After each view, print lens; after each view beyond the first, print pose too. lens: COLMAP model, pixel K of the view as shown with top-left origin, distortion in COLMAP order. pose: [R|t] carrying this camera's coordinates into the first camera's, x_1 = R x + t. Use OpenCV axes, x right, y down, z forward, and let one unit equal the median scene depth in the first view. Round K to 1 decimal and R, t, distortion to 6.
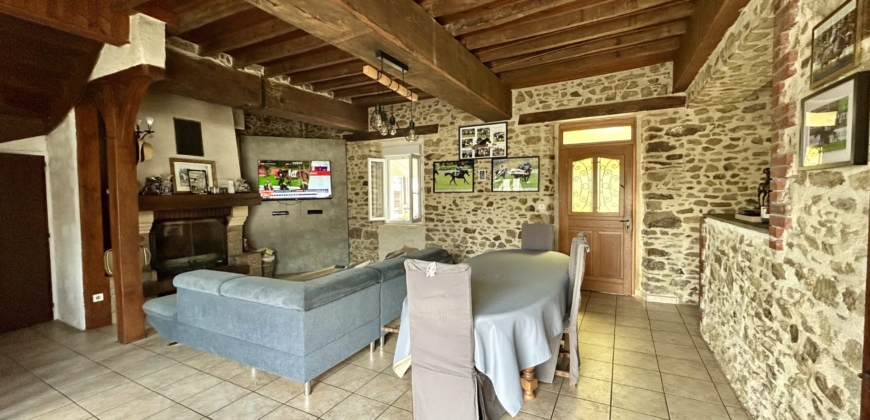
lens RADIAL K [[344.5, 0, 435.0], [0, 344.5, 210.0], [0, 0, 1]] dist [-0.000562, 0.000011]
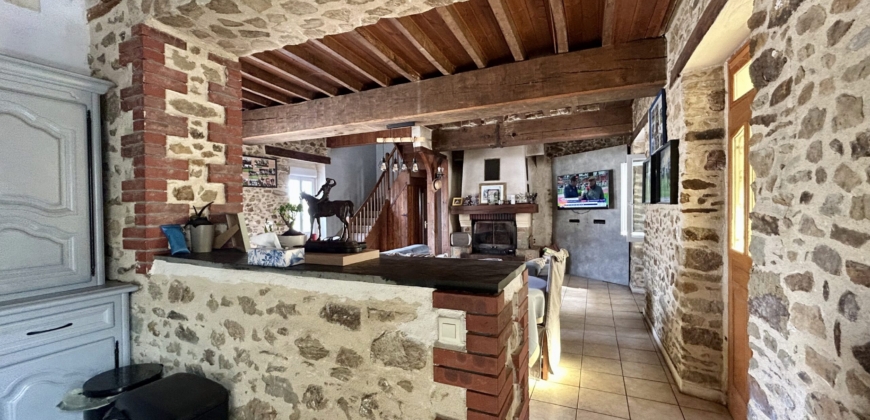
lens RADIAL K [[344.5, 0, 435.0], [0, 344.5, 210.0], [0, 0, 1]] dist [-0.000562, 0.000011]
pose [[0.077947, 0.021666, -0.996722, 0.848738], [-0.034763, 0.999215, 0.019002, -0.042222], [0.996351, 0.033168, 0.078639, 0.598423]]
